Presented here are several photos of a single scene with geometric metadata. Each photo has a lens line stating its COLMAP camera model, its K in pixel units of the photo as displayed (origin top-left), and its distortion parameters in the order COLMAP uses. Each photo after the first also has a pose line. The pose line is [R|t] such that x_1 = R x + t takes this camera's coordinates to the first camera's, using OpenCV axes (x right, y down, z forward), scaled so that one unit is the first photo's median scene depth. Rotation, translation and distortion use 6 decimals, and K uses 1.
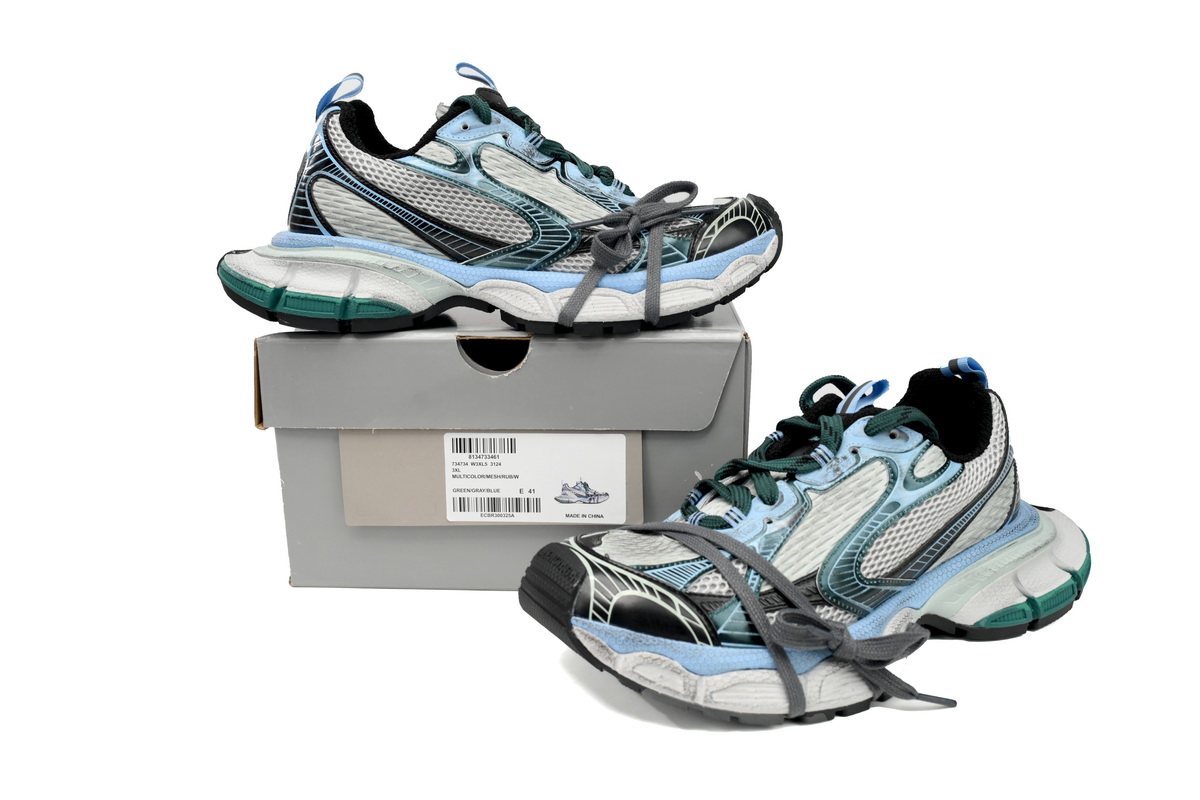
lens RADIAL K [[1018.8, 0, 600.0], [0, 1018.8, 400.0], [0, 0, 1]] dist [-0.000087, -0.000505]
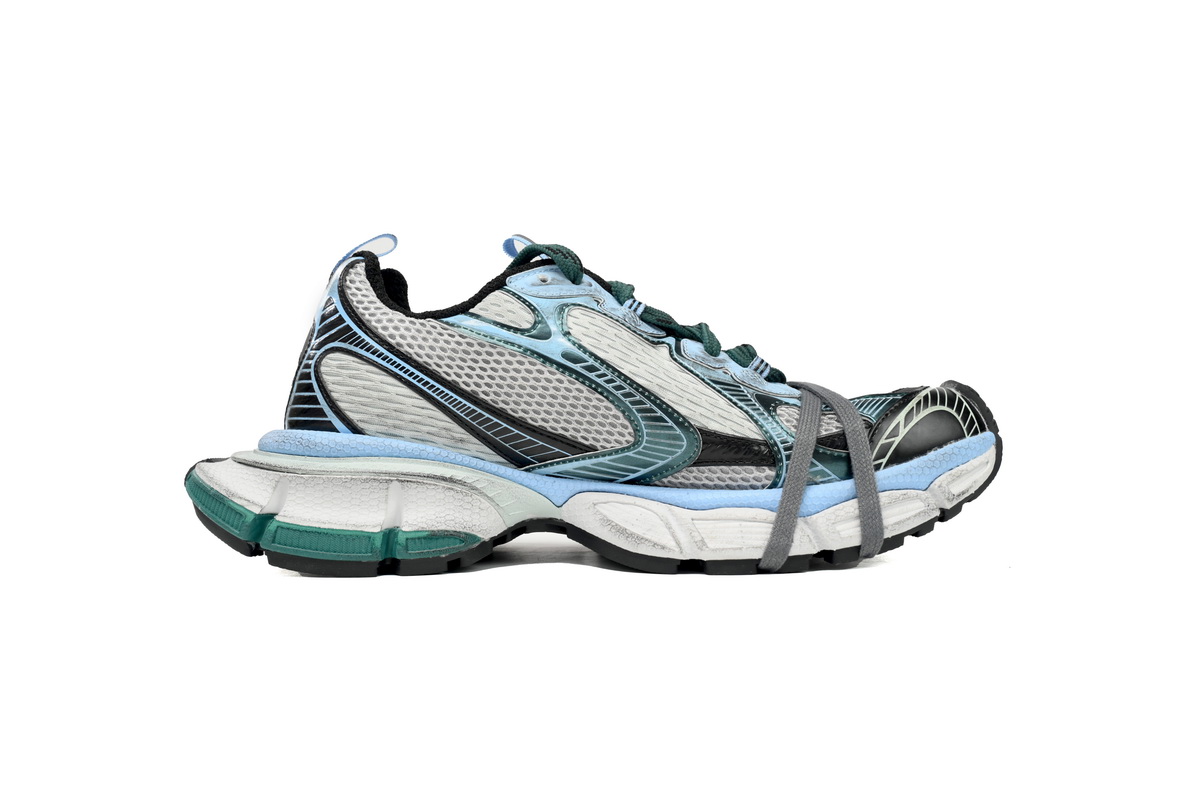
lens RADIAL K [[1159.3, 0, 600.0], [0, 1159.3, 400.0], [0, 0, 1]] dist [-0.221381, -0.001562]
pose [[0.999816, -0.005965, -0.018256, -0.080459], [0.001973, 0.977425, -0.211273, -0.023908], [0.019104, 0.211198, 0.977257, 0.254838]]
